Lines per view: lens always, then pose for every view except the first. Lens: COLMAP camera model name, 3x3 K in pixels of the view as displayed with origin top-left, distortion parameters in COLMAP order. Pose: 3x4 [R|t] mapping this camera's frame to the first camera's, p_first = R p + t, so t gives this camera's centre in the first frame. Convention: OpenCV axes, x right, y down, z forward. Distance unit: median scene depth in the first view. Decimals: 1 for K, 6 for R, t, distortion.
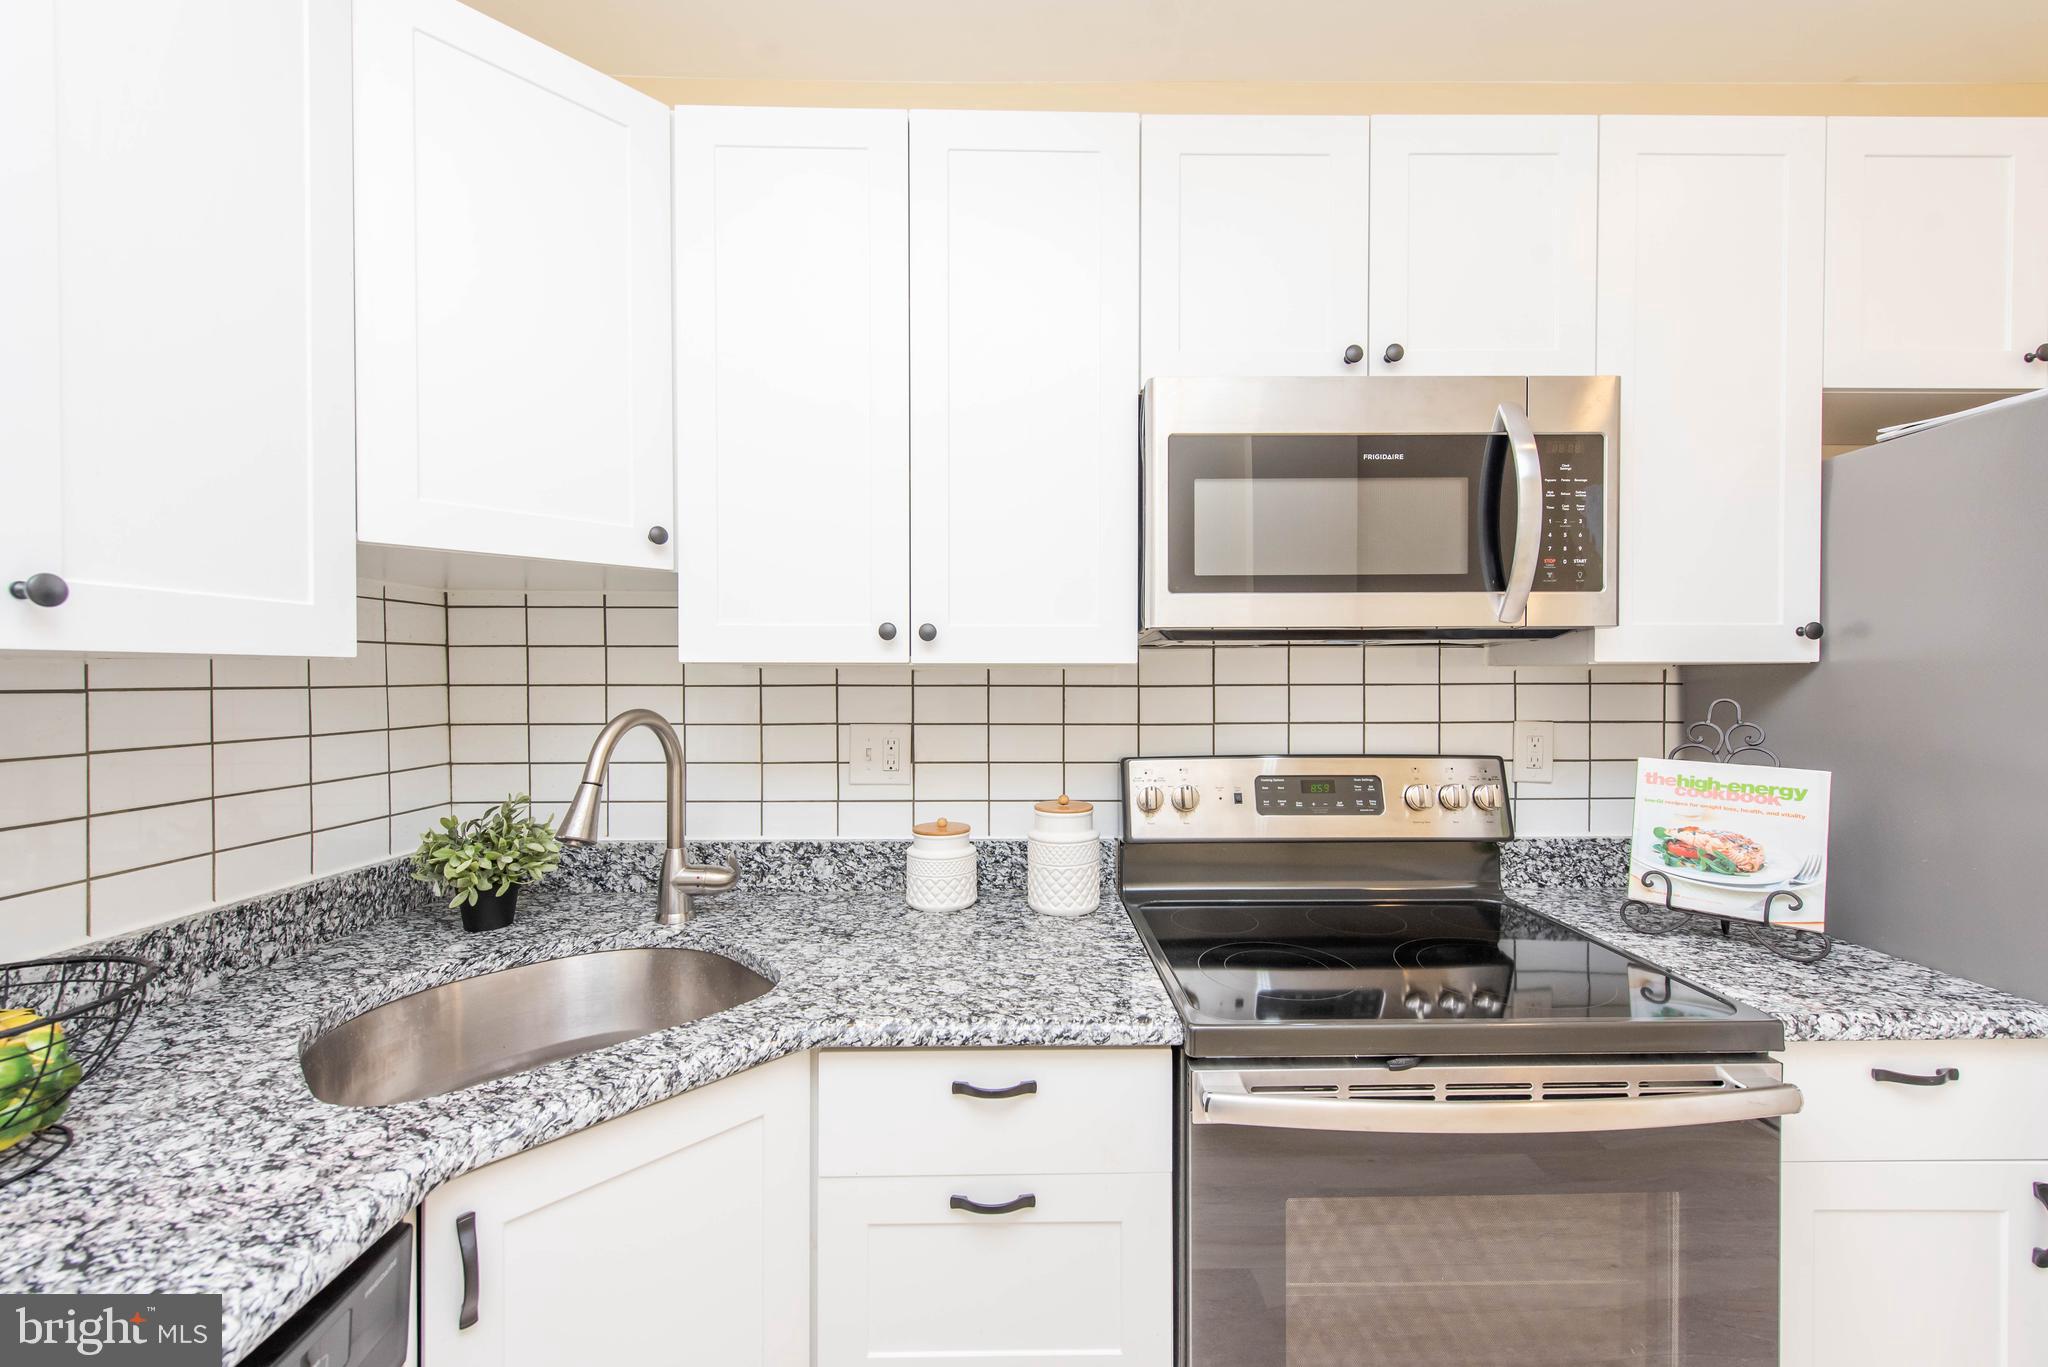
lens RADIAL K [[800.1, 0, 1026.2], [0, 800.1, 684.0], [0, 0, 1]] dist [0.012948, -0.003491]
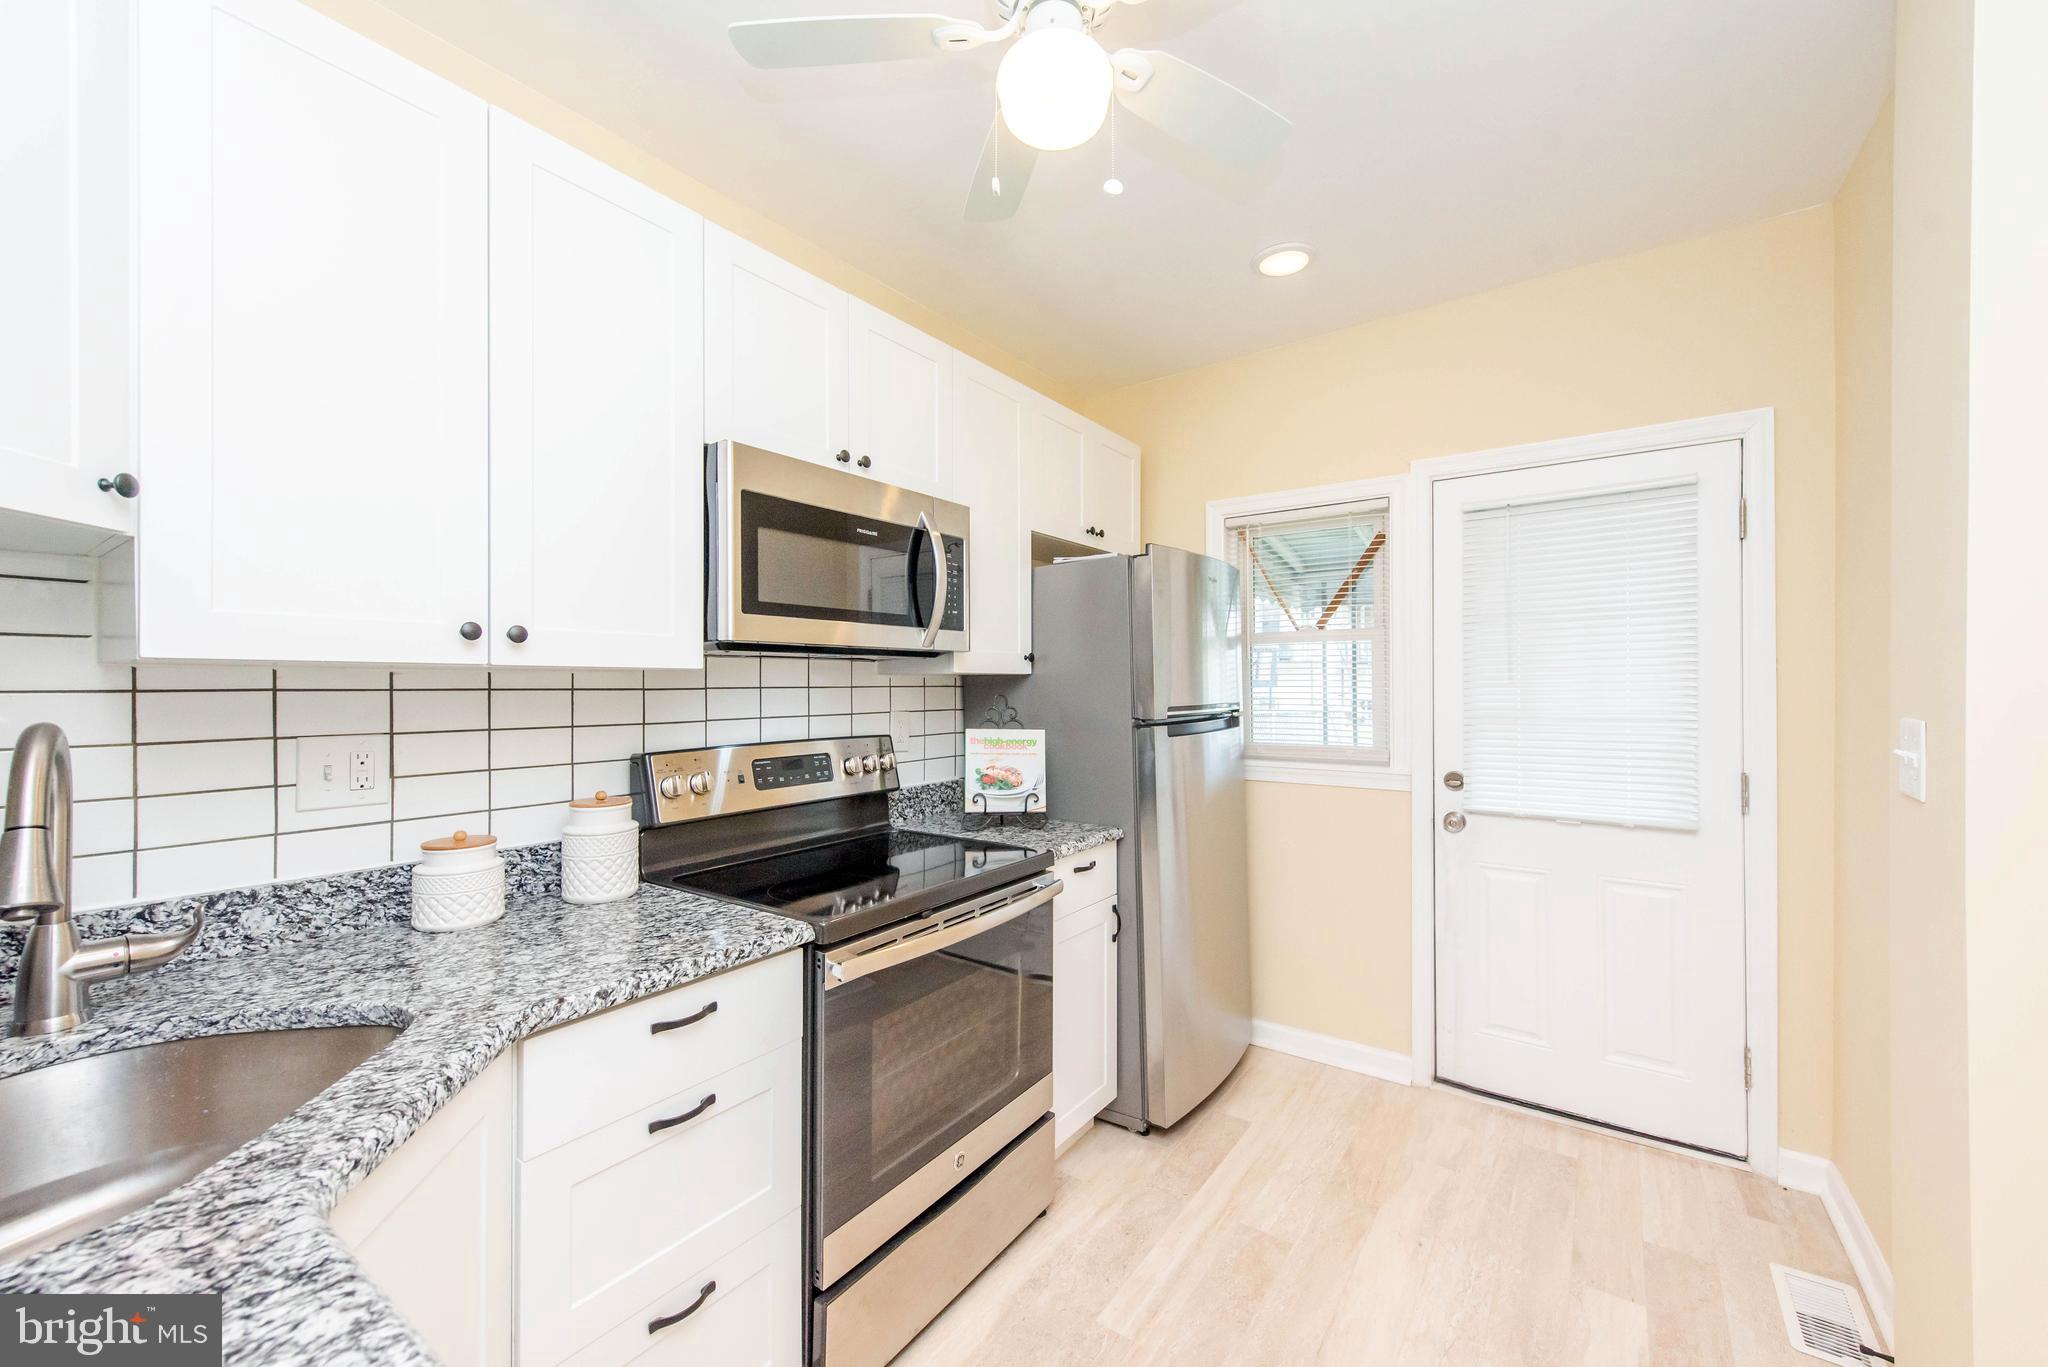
lens RADIAL K [[800.1, 0, 1027.3], [0, 800.1, 685.9], [0, 0, 1]] dist [0.012948, -0.003491]
pose [[0.591780, -0.001097, 0.806098, -0.553872], [0.009266, 0.999942, -0.005442, 0.011317], [-0.806046, 0.010690, 0.591756, -0.107360]]
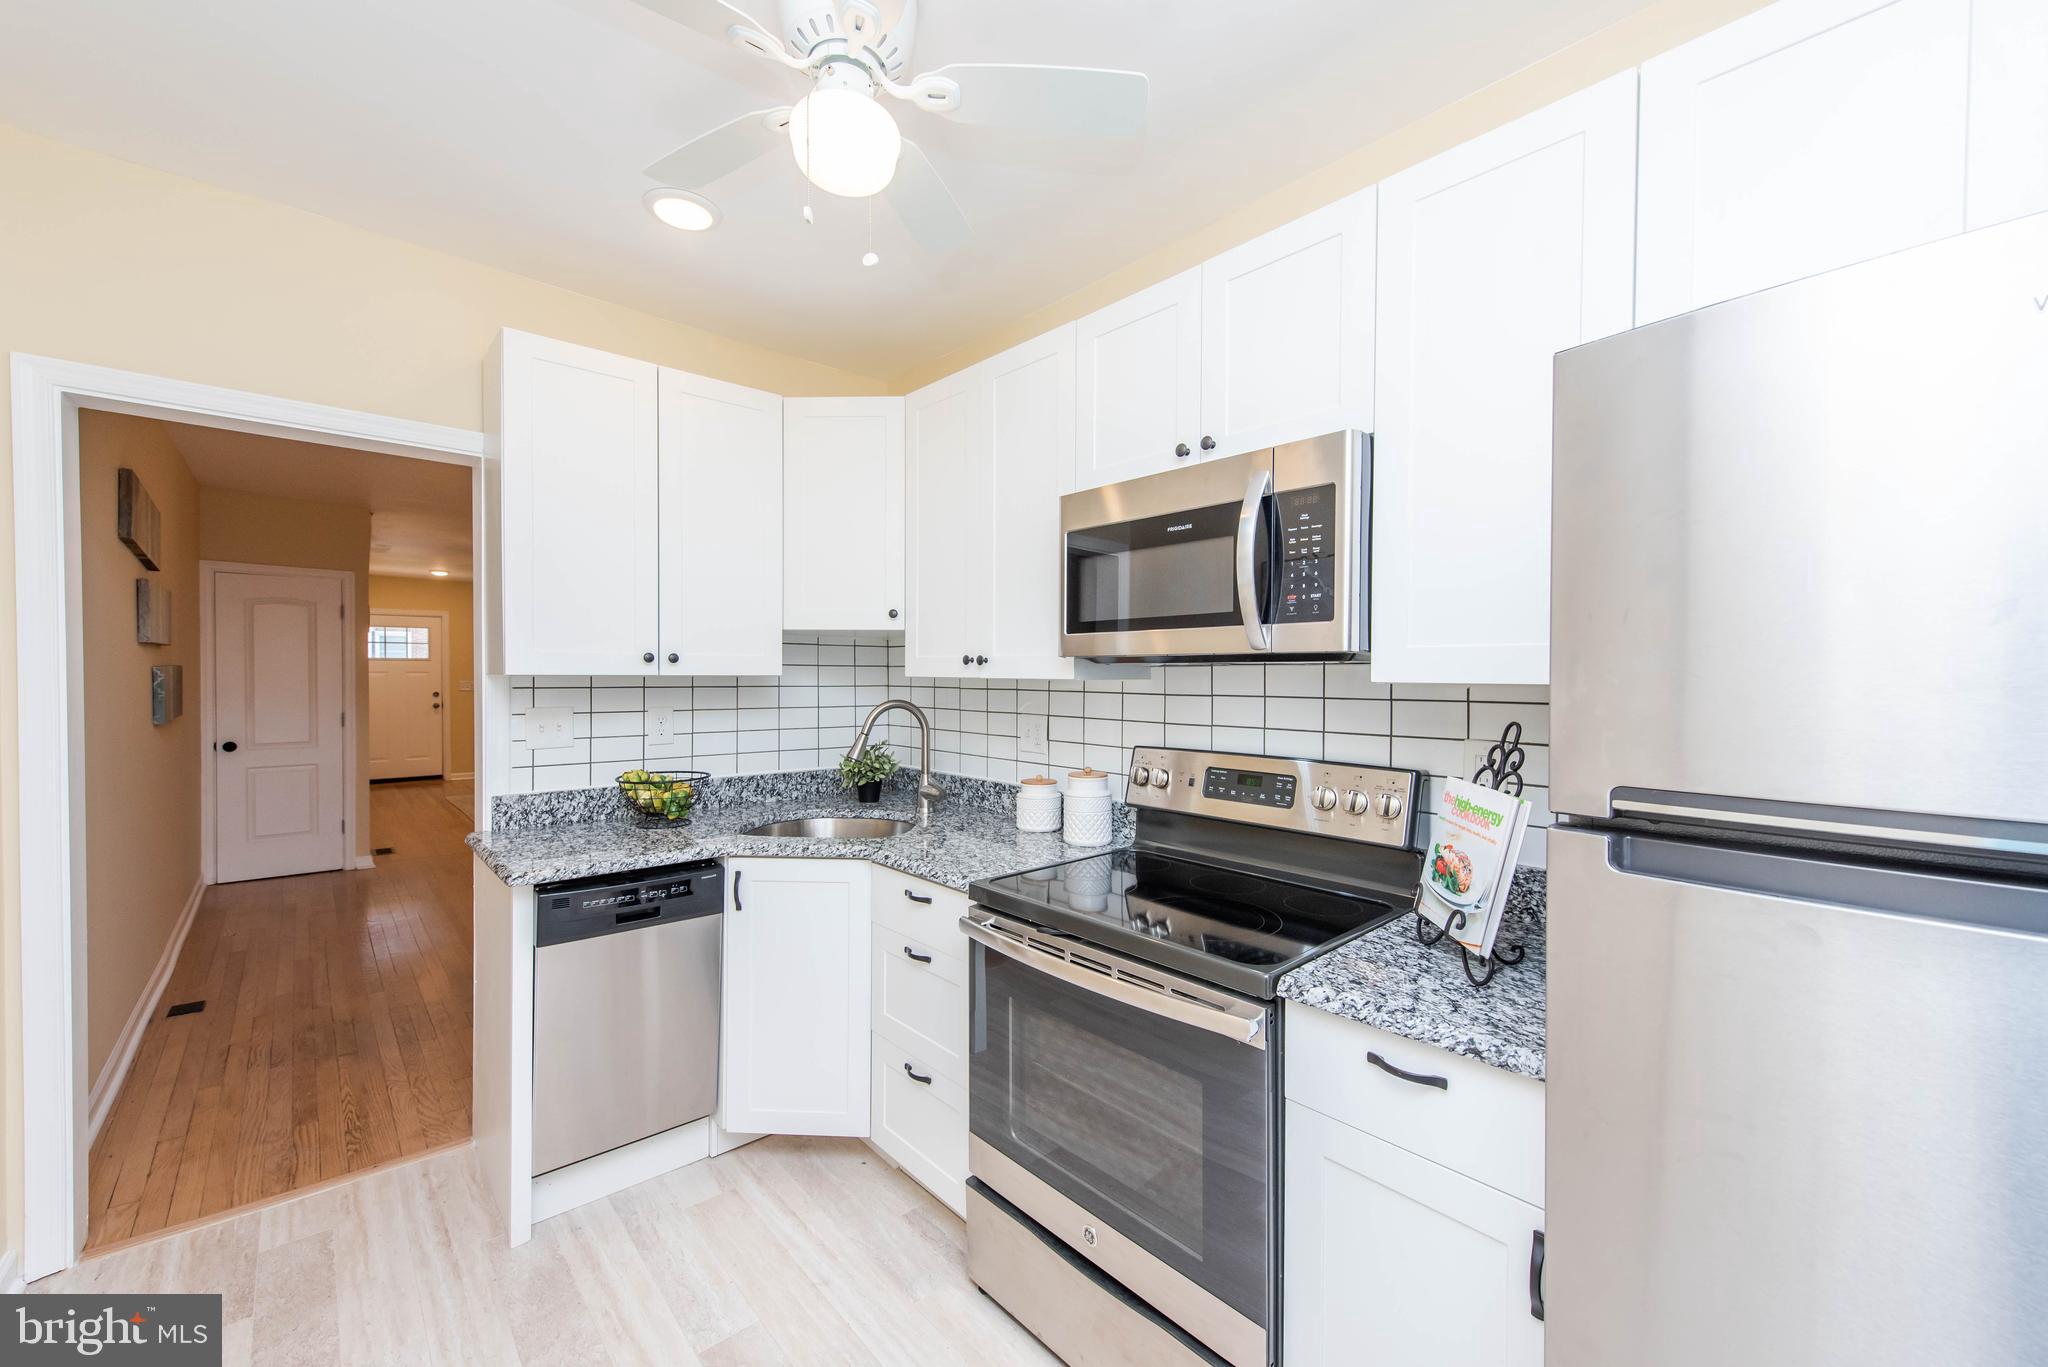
lens RADIAL K [[800.1, 0, 1020.7], [0, 800.1, 683.8], [0, 0, 1]] dist [0.012948, -0.003491]
pose [[0.658744, 0.014279, -0.752232, 1.240307], [-0.012363, 0.999890, 0.008155, -0.028721], [0.752266, 0.003928, 0.658848, -0.079286]]
